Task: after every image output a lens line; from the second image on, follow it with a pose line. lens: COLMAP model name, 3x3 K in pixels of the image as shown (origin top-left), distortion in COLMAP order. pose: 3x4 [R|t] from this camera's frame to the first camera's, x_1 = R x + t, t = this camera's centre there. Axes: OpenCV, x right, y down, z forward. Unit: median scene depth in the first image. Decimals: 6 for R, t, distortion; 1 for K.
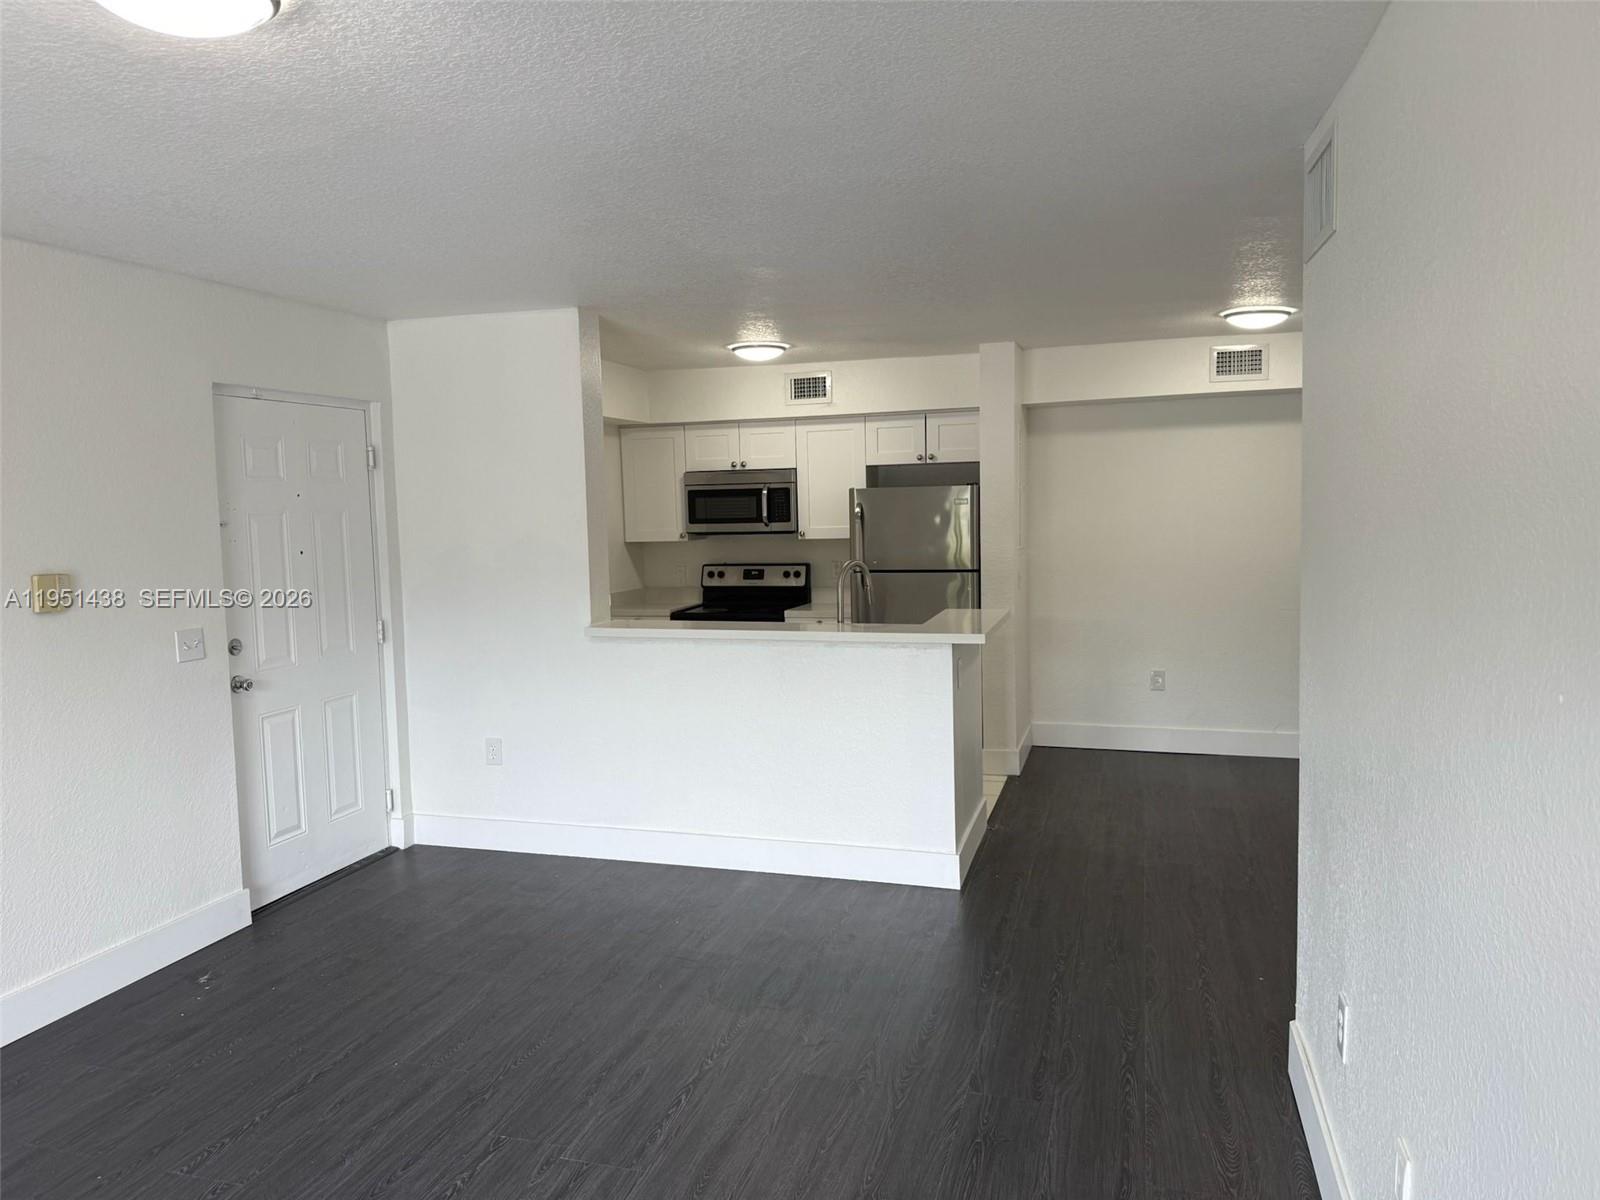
lens RADIAL K [[1105.2, 0, 807.6], [0, 1105.2, 591.8], [0, 0, 1]] dist [0.059447, -0.094952]
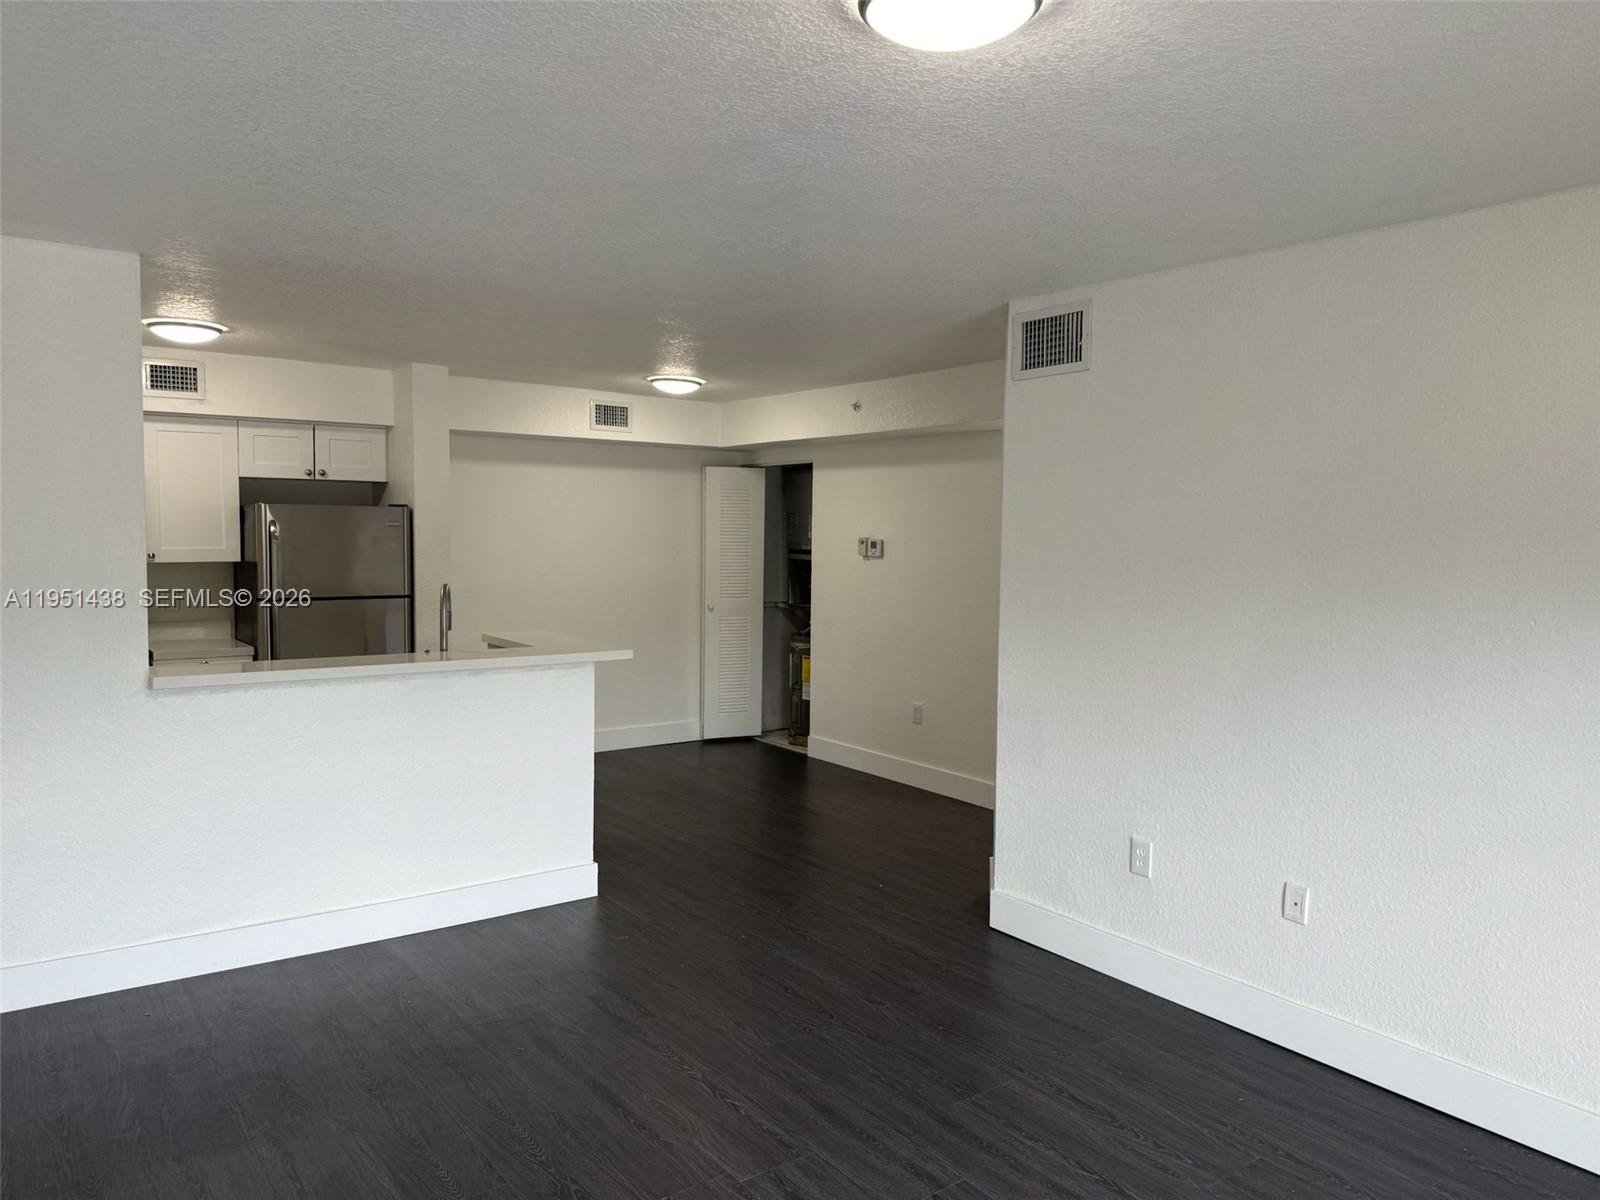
lens RADIAL K [[1100.2, 0, 800.0], [0, 1100.2, 600.0], [0, 0, 1]] dist [0.203820, -0.283319]
pose [[0.606924, -0.019876, 0.794511, -0.418637], [0.036198, 0.999341, -0.002652, -0.001574], [-0.793935, 0.030369, 0.607244, 0.140311]]
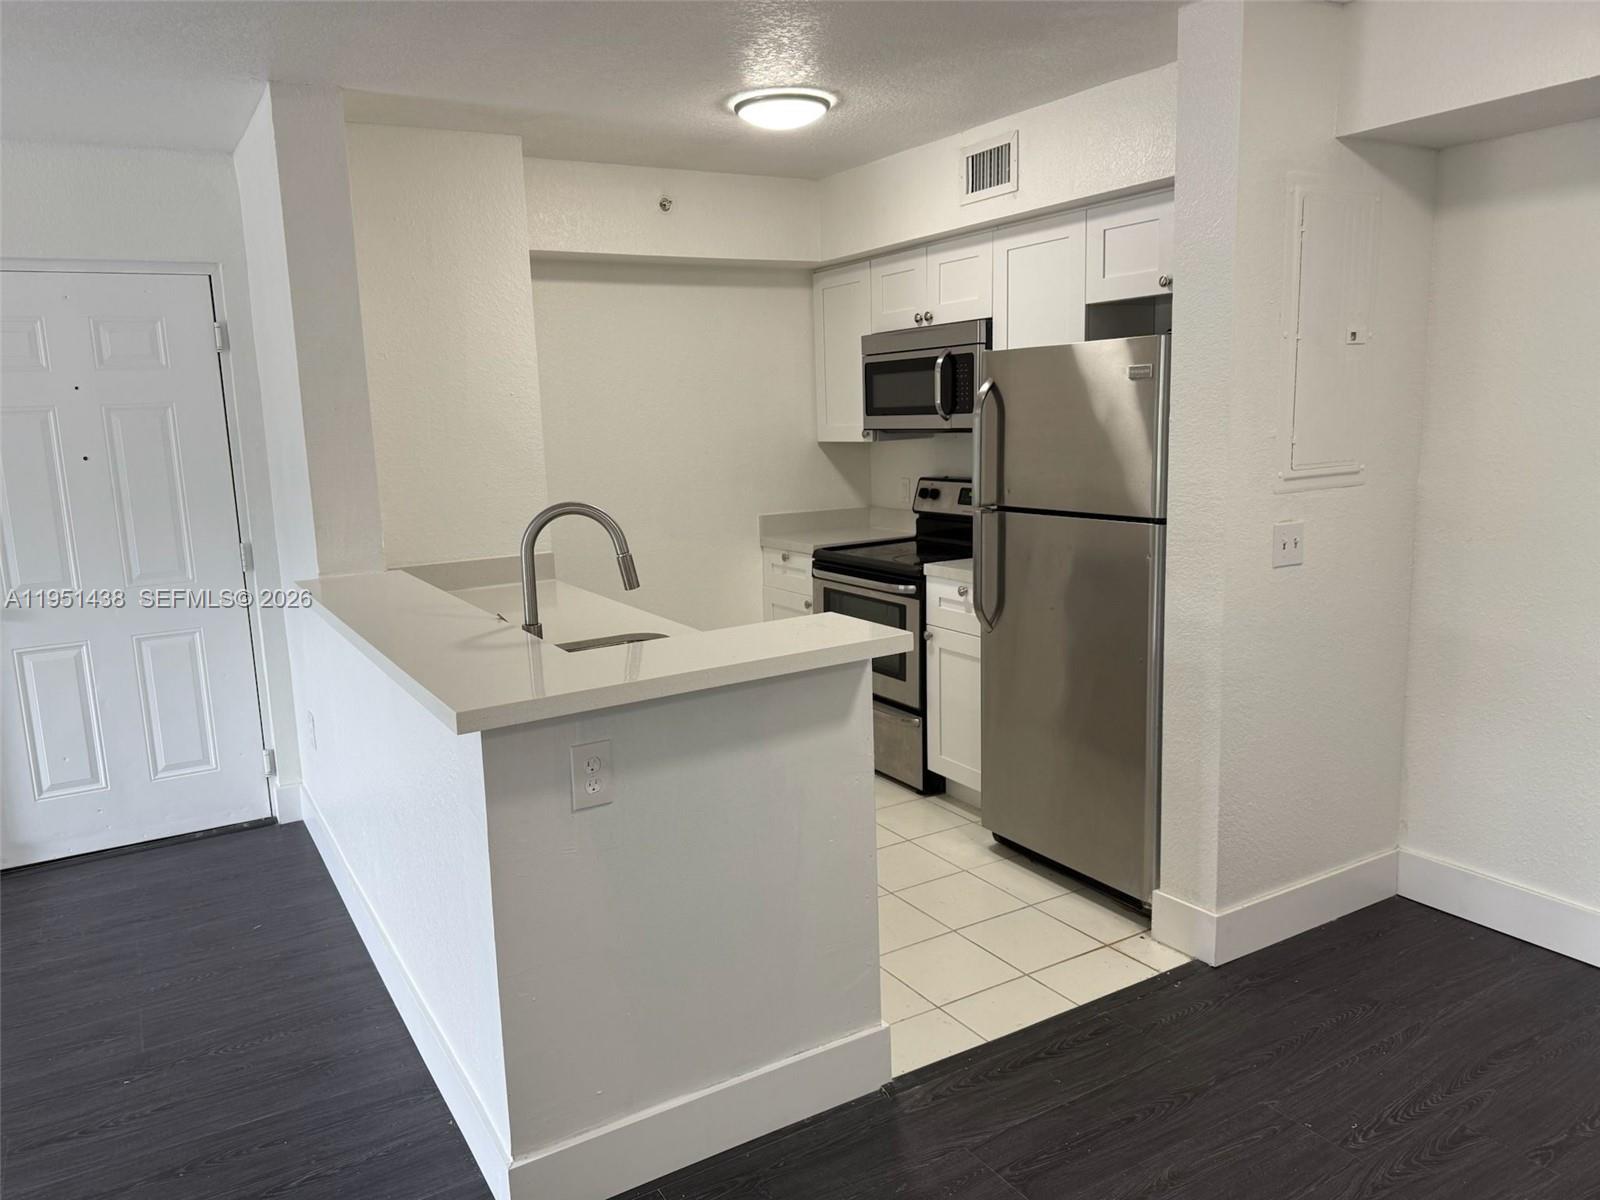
lens RADIAL K [[1131.7, 0, 761.2], [0, 1131.7, 595.3], [0, 0, 1]] dist [0.086246, 0.000843]
pose [[0.708662, 0.111317, -0.696711, 0.340567], [-0.032759, 0.991602, 0.125113, -0.039191], [0.704787, -0.065839, 0.706357, 0.489397]]
